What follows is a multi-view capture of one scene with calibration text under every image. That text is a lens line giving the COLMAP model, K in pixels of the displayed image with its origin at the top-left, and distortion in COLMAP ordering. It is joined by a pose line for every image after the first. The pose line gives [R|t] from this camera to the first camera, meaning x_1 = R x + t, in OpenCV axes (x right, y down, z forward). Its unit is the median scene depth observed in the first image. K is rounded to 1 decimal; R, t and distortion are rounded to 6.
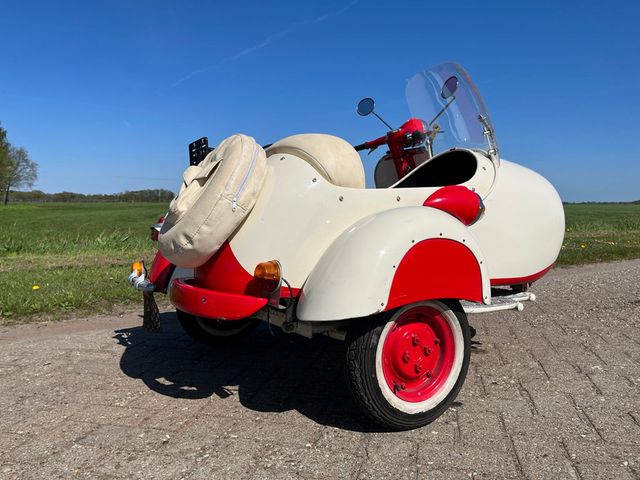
lens RADIAL K [[488.7, 0, 319.2], [0, 488.7, 234.9], [0, 0, 1]] dist [0.082186, -0.122339]
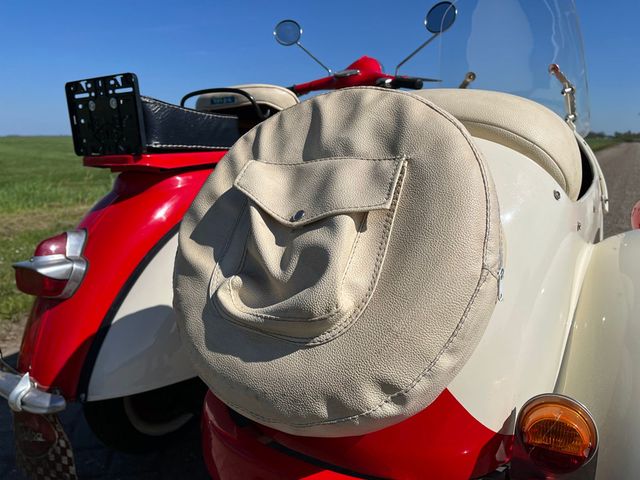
lens RADIAL K [[488.7, 0, 319.2], [0, 488.7, 234.9], [0, 0, 1]] dist [0.082186, -0.122339]
pose [[0.890956, -0.090781, 0.444923, -0.440681], [0.032204, 0.989978, 0.137503, -0.149451], [-0.452946, -0.108181, 0.884950, 0.682897]]
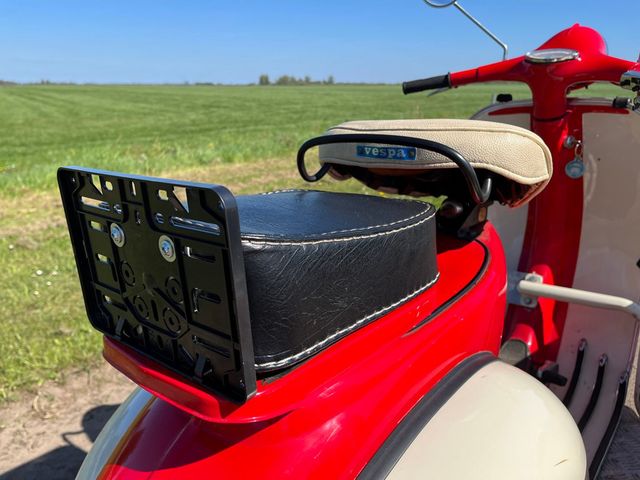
lens RADIAL K [[497.4, 0, 319.4], [0, 497.4, 223.3], [0, 0, 1]] dist [0.071763, -0.114692]
pose [[0.941256, -0.104598, 0.321087, -0.373670], [0.038875, 0.978062, 0.204654, -0.324802], [-0.335450, -0.180149, 0.924673, 1.240448]]
